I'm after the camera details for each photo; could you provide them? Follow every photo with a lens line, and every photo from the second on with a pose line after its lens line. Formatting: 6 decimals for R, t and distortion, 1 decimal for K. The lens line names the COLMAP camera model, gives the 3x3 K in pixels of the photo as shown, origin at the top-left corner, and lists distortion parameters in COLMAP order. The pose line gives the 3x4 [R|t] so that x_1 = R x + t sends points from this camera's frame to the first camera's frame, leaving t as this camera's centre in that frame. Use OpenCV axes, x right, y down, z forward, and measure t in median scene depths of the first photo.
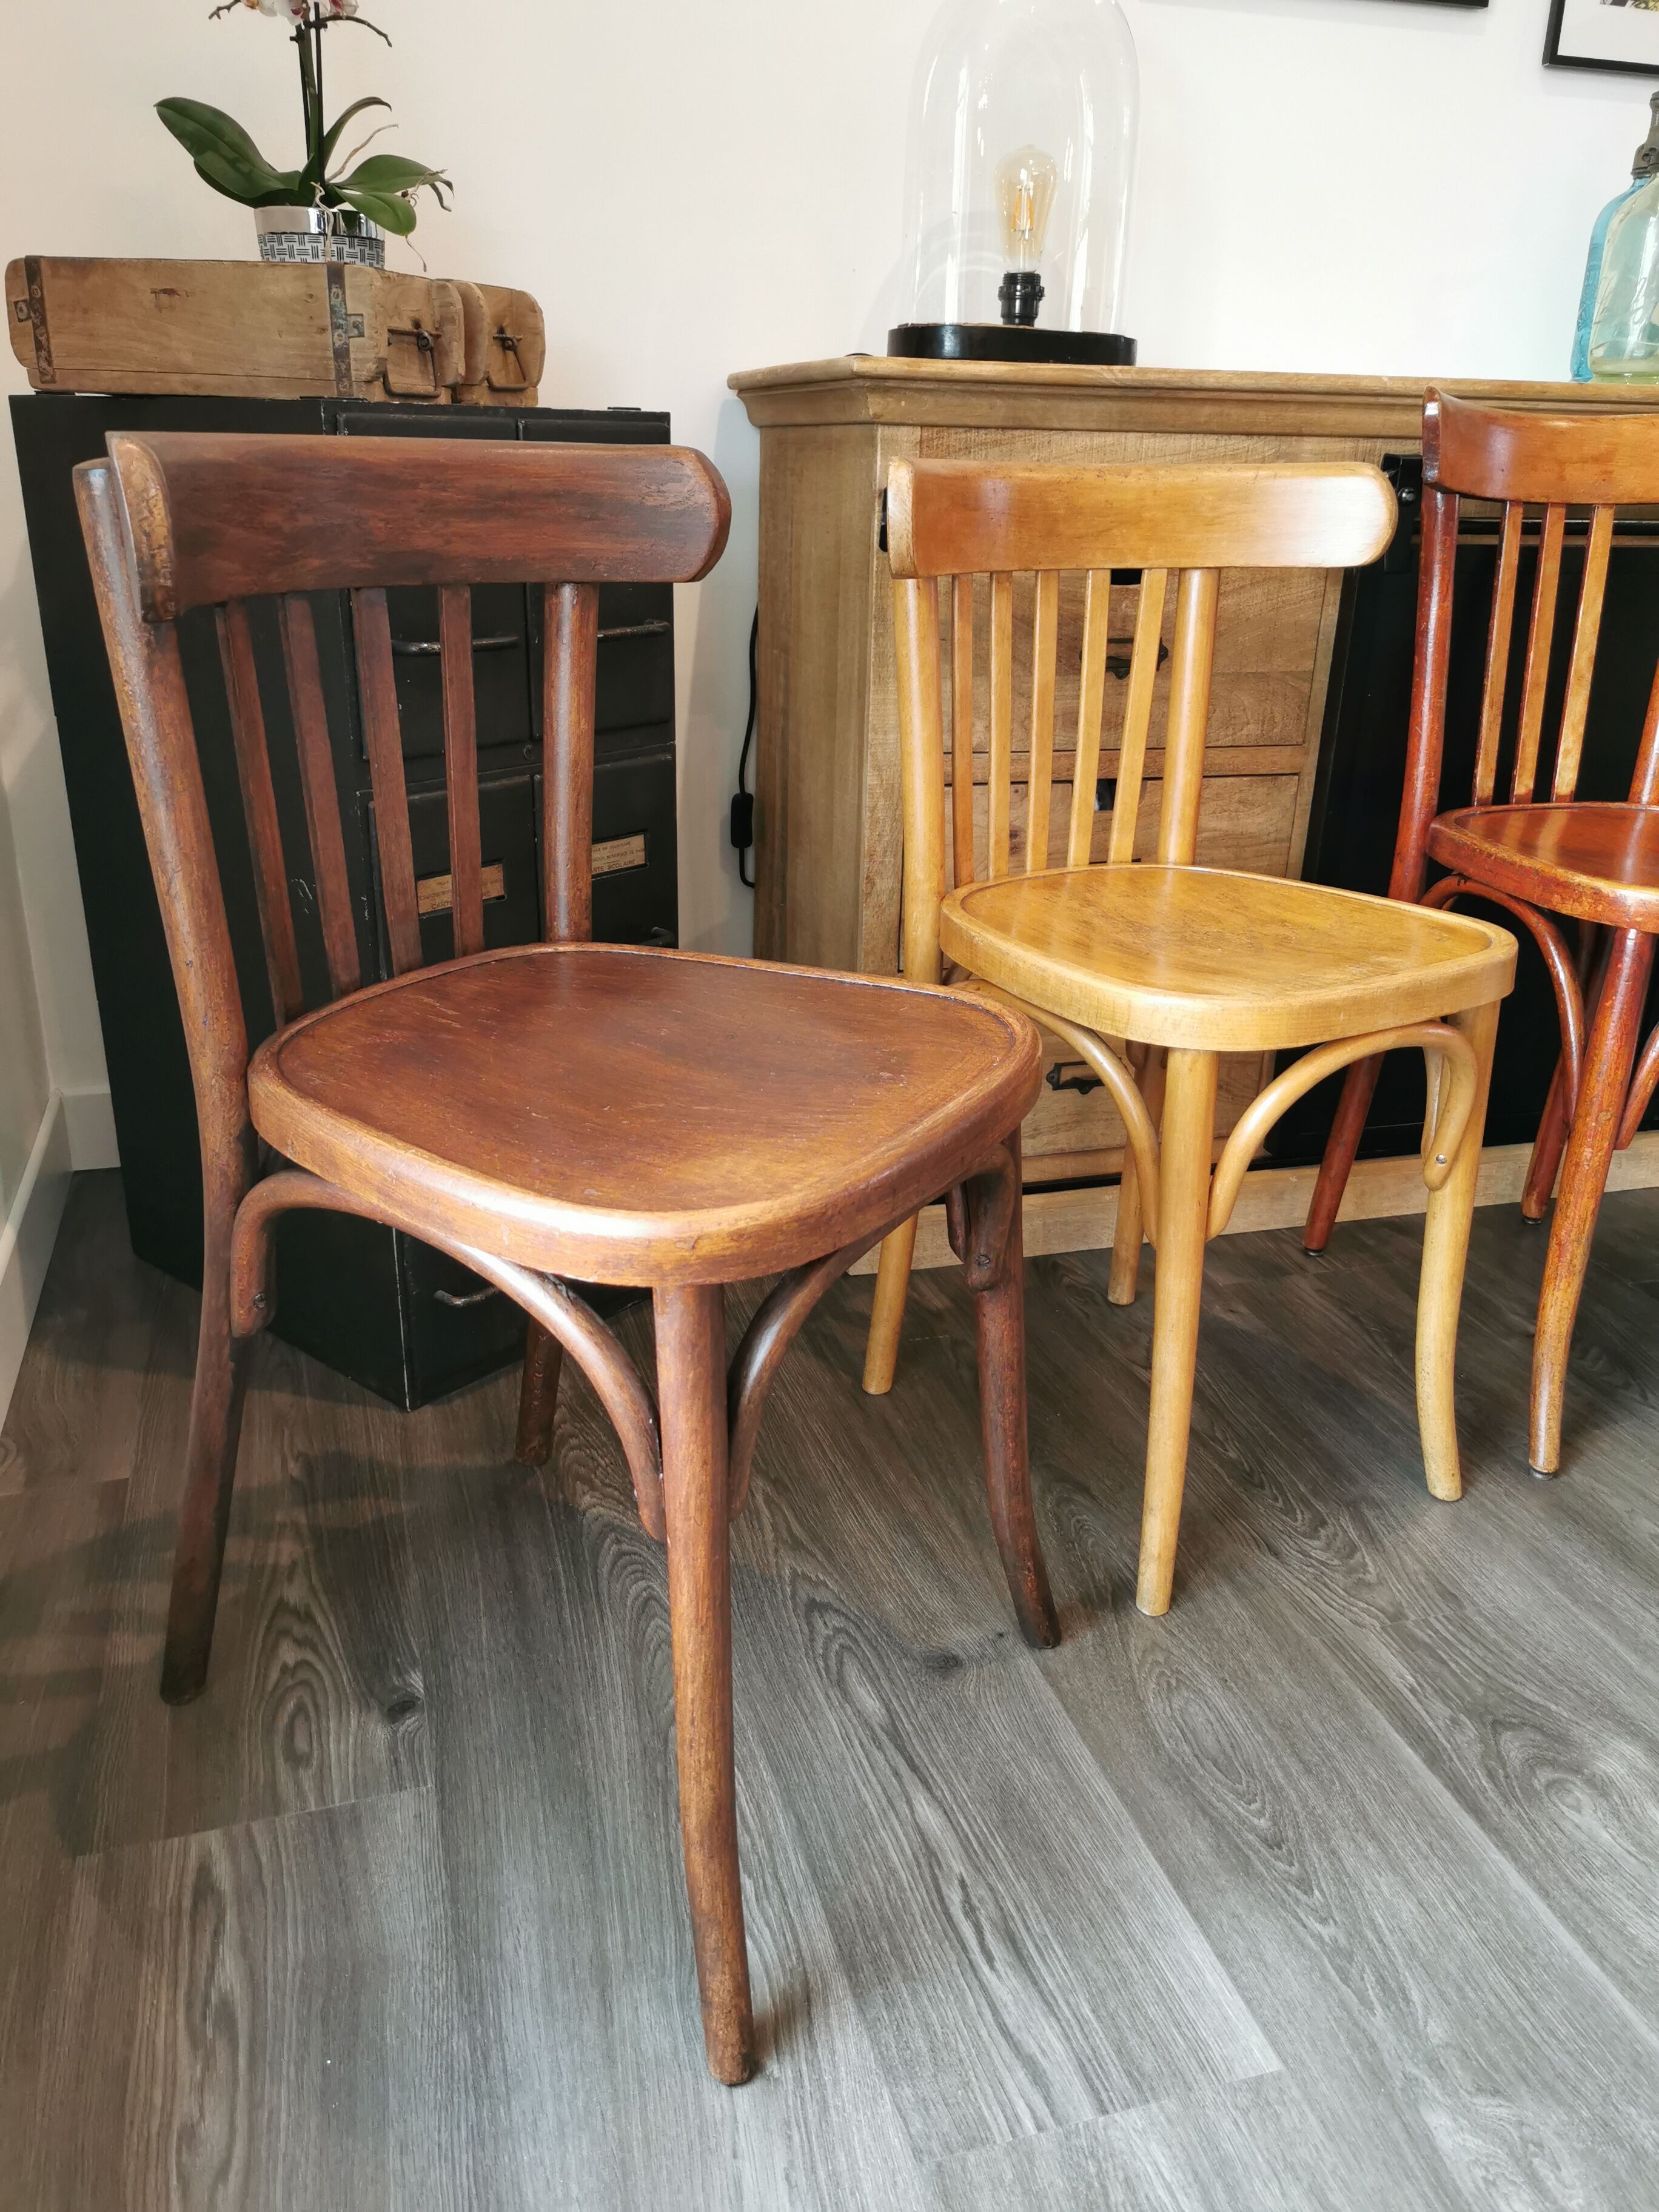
lens RADIAL K [[1694.6, 0, 828.2], [0, 1694.6, 1105.5], [0, 0, 1]] dist [0.060012, -0.058574]
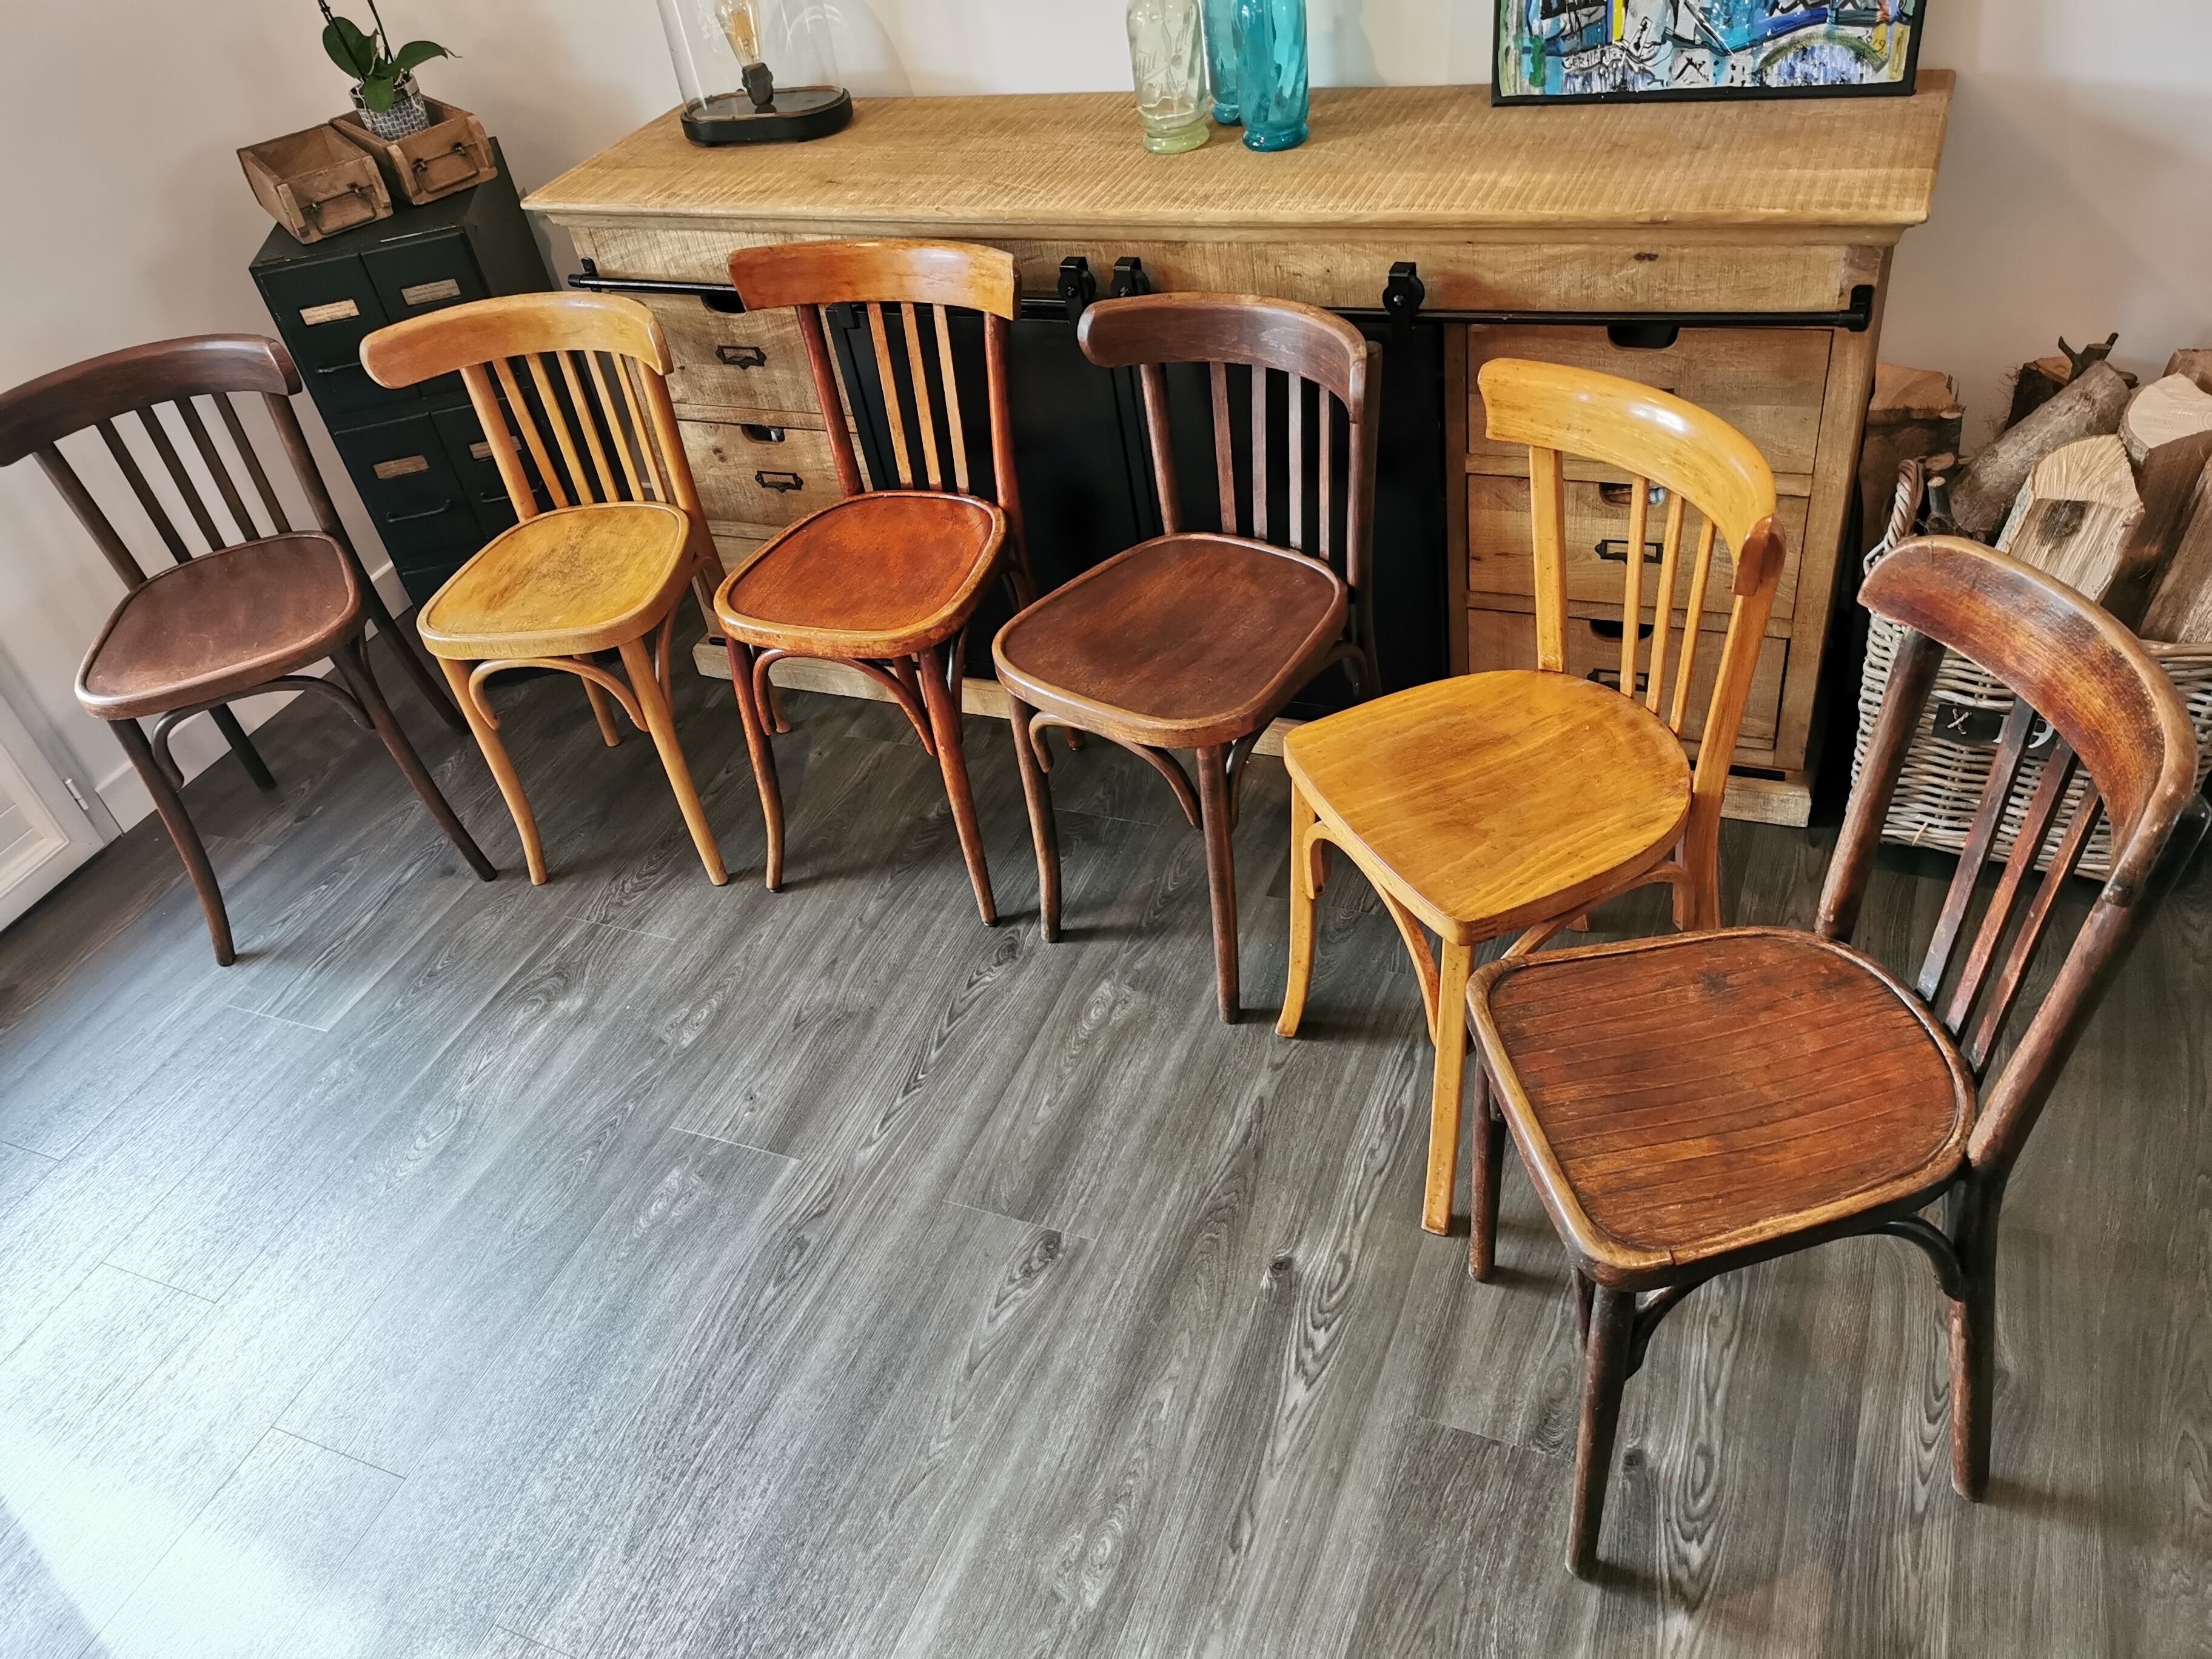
lens RADIAL K [[1694.6, 0, 1102.2], [0, 1694.6, 831.2], [0, 0, 1]] dist [0.060012, -0.058574]
pose [[0.755735, 0.303542, -0.580282, 1.992614], [-0.077536, 0.921333, 0.380965, -0.649235], [0.650272, -0.242916, 0.719818, -0.070287]]
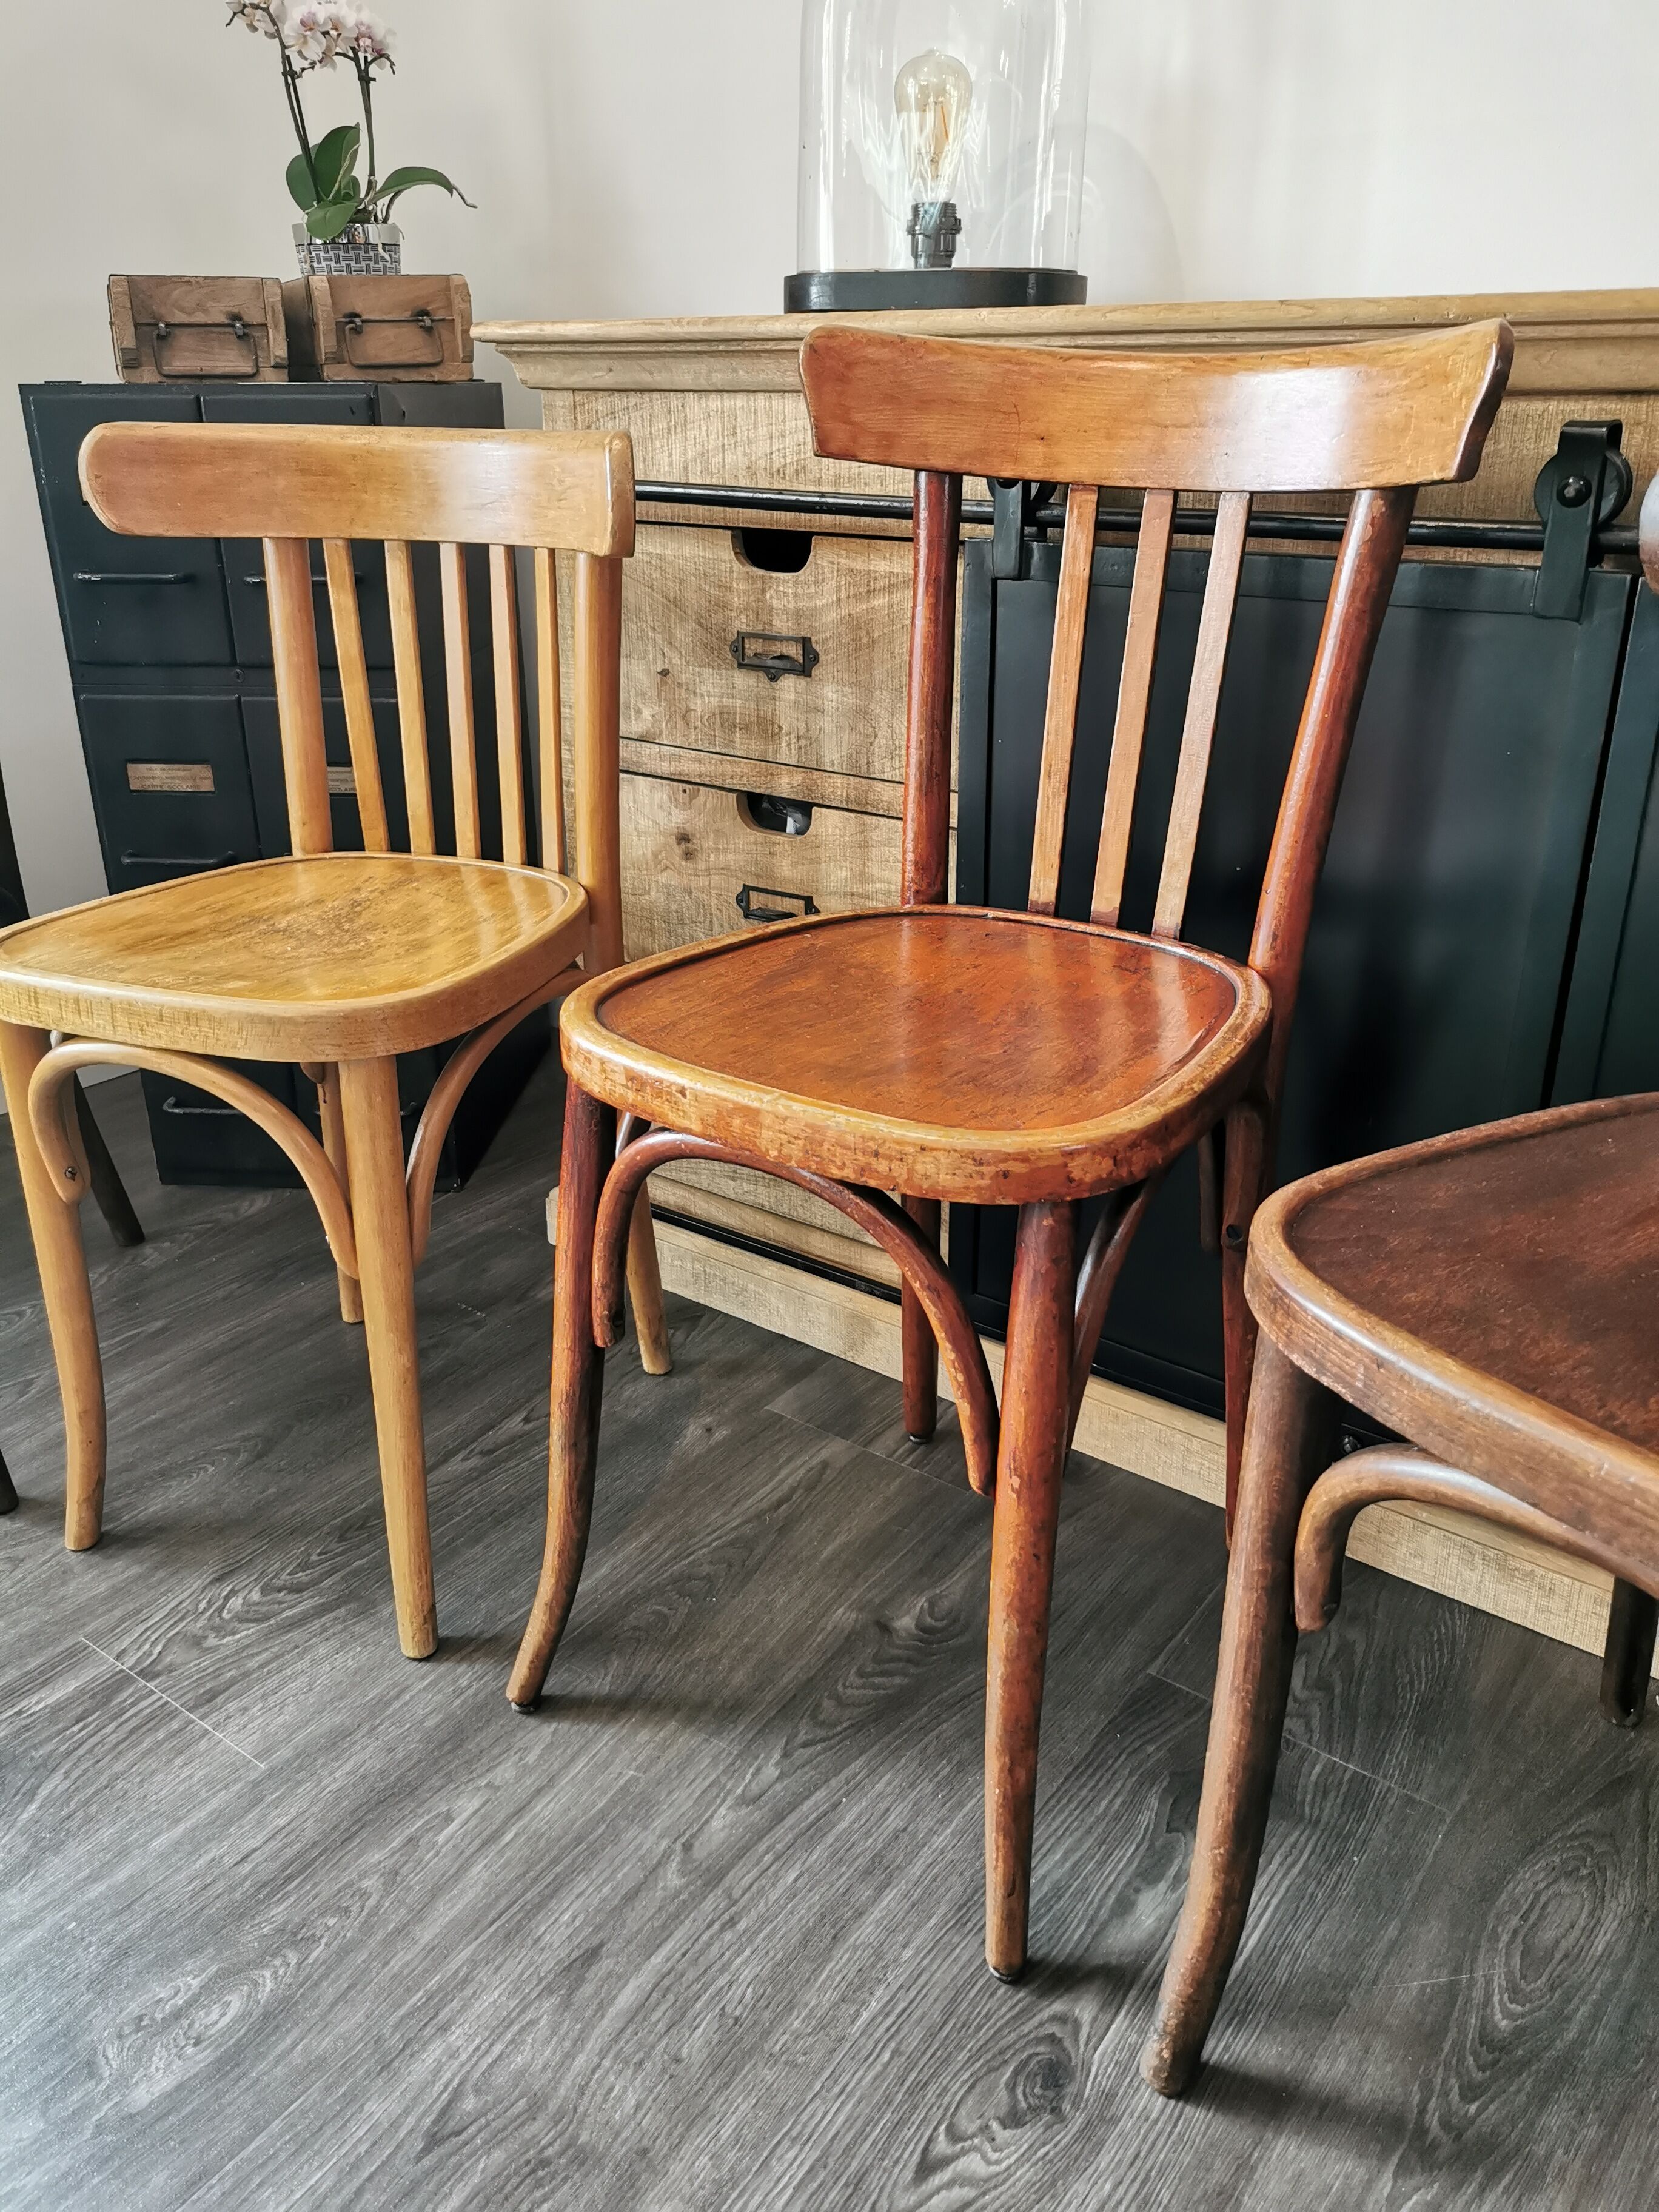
lens RADIAL K [[1709.8, 0, 820.9], [0, 1709.8, 1102.5], [0, 0, 1]] dist [0.061962, -0.058308]
pose [[0.595600, 0.286604, -0.750412, 1.190096], [-0.277661, 0.950055, 0.142474, -0.236724], [0.753767, 0.123503, 0.645432, 0.642593]]
